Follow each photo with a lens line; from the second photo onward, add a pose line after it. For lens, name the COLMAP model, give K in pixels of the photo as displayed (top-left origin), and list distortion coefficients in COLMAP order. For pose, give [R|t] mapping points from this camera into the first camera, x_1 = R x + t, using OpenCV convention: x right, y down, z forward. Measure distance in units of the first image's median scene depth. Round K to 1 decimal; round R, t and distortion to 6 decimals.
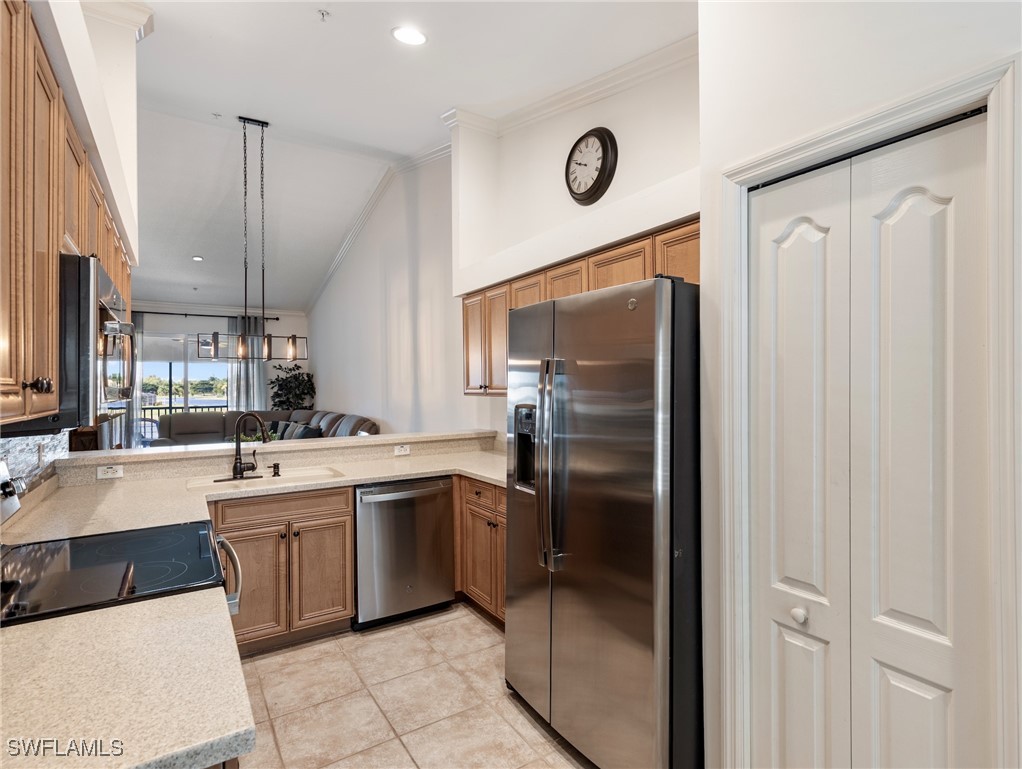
lens RADIAL K [[519.1, 0, 509.2], [0, 519.1, 385.4], [0, 0, 1]] dist [0.005742, -0.001525]
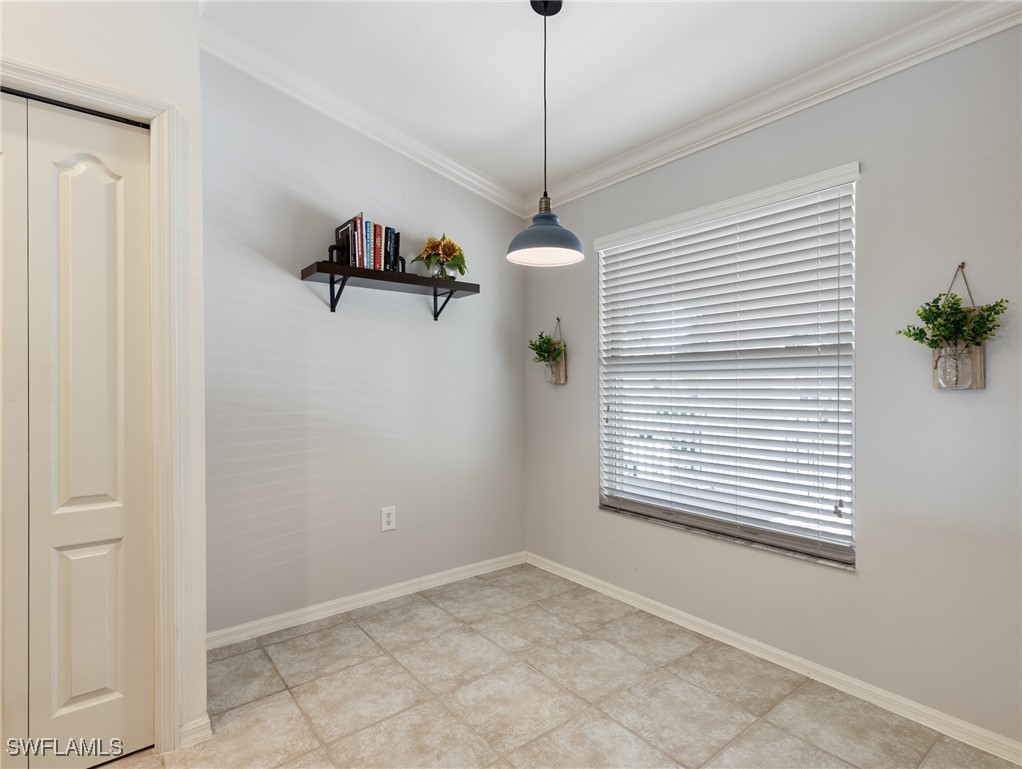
lens RADIAL K [[519.1, 0, 510.1], [0, 519.1, 380.2], [0, 0, 1]] dist [0.005742, -0.001525]
pose [[-0.109971, 0.012420, 0.993857, -0.243350], [0.000989, 0.999923, -0.012387, 0.075702], [-0.993934, -0.000379, -0.109975, 0.057178]]
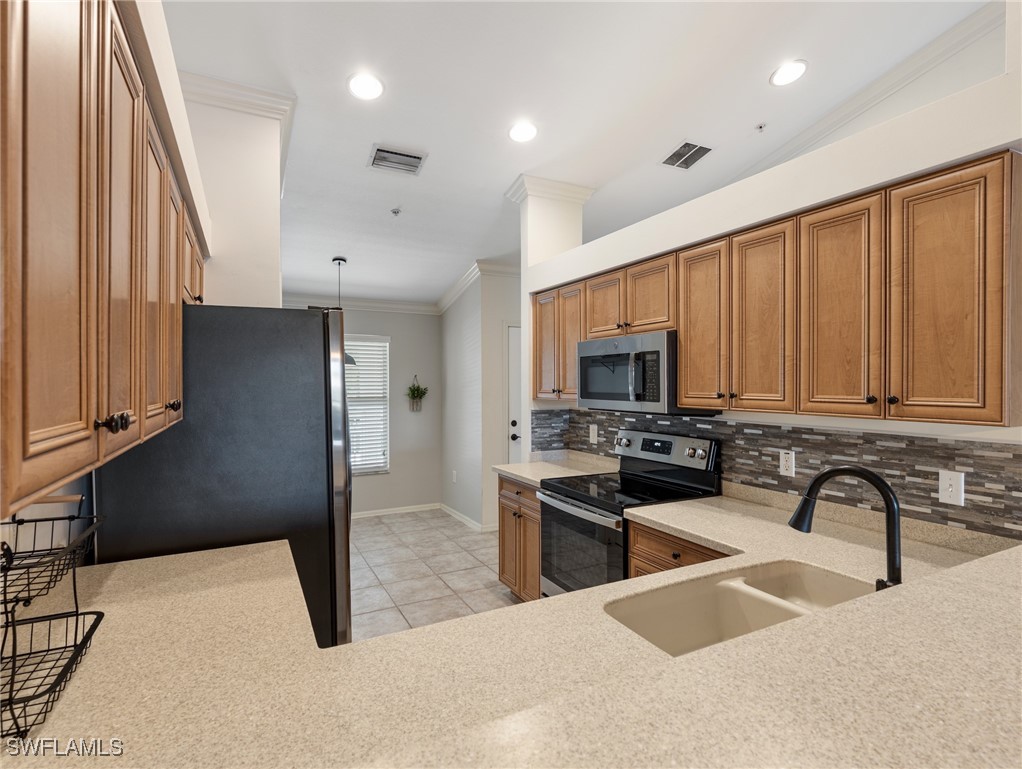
lens RADIAL K [[519.1, 0, 514.1], [0, 519.1, 384.0], [0, 0, 1]] dist [0.005742, -0.001525]
pose [[-0.996269, 0.010373, 0.085679, -0.275893], [0.009990, 0.999938, -0.004893, -0.010239], [-0.085724, -0.004019, -0.996311, 1.444124]]
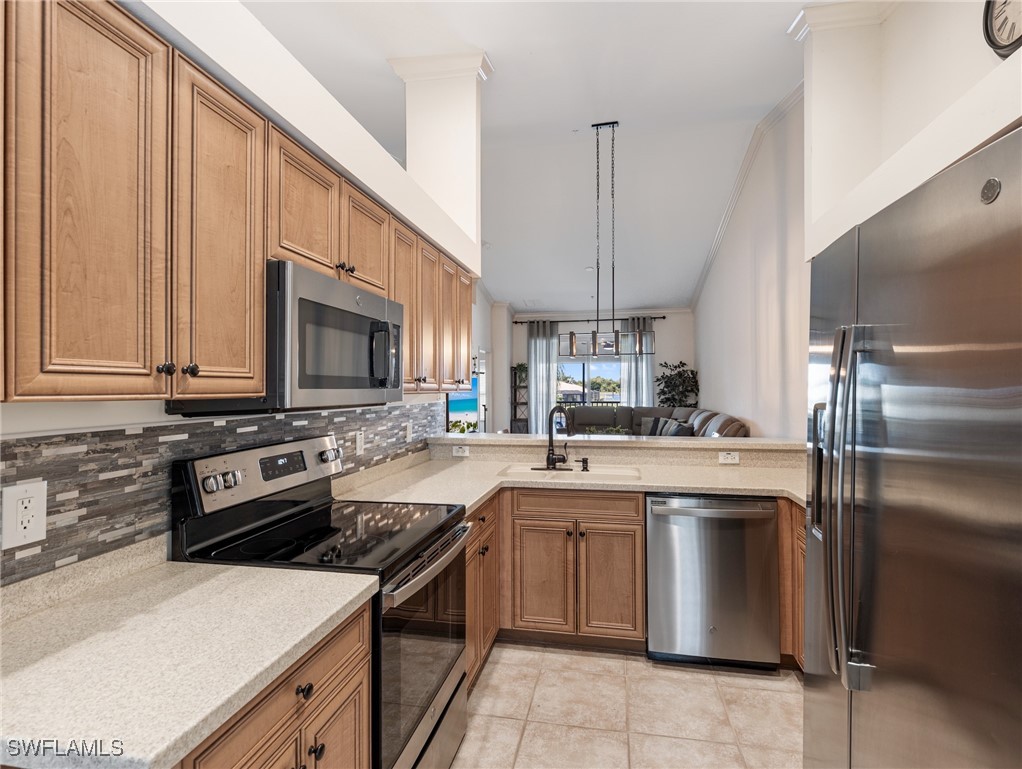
lens RADIAL K [[519.1, 0, 507.7], [0, 519.1, 385.5], [0, 0, 1]] dist [0.005742, -0.001525]
pose [[0.726040, 0.004755, -0.687636, 0.136822], [-0.002664, 0.999988, 0.004102, 0.009653], [0.687648, -0.001146, 0.726044, 0.205766]]
